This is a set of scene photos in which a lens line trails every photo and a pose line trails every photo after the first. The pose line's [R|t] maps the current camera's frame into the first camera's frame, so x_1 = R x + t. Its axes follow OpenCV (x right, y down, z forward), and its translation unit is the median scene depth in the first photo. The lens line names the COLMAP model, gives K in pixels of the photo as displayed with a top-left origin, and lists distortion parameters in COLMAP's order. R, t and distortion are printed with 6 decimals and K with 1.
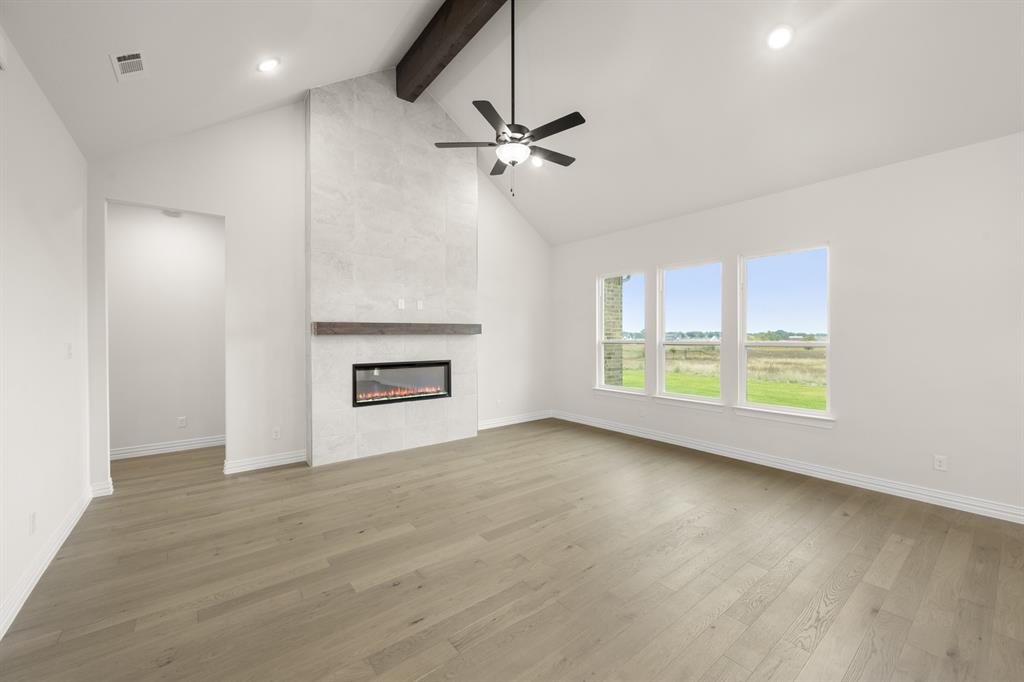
lens RADIAL K [[401.6, 0, 514.4], [0, 401.6, 339.3], [0, 0, 1]] dist [0.000784, 0.000234]
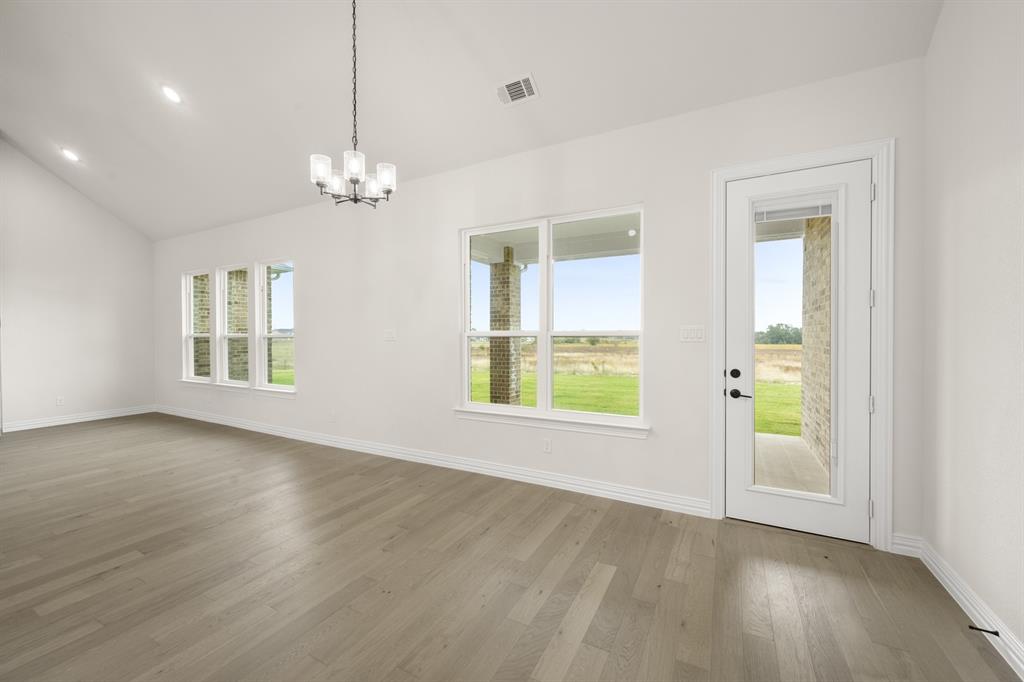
lens RADIAL K [[401.6, 0, 514.4], [0, 401.6, 339.3], [0, 0, 1]] dist [0.000784, 0.000234]
pose [[0.919974, -0.005009, 0.391946, 0.587384], [0.004128, 0.999987, 0.003090, 0.015164], [-0.391957, -0.001224, 0.919983, -0.303317]]
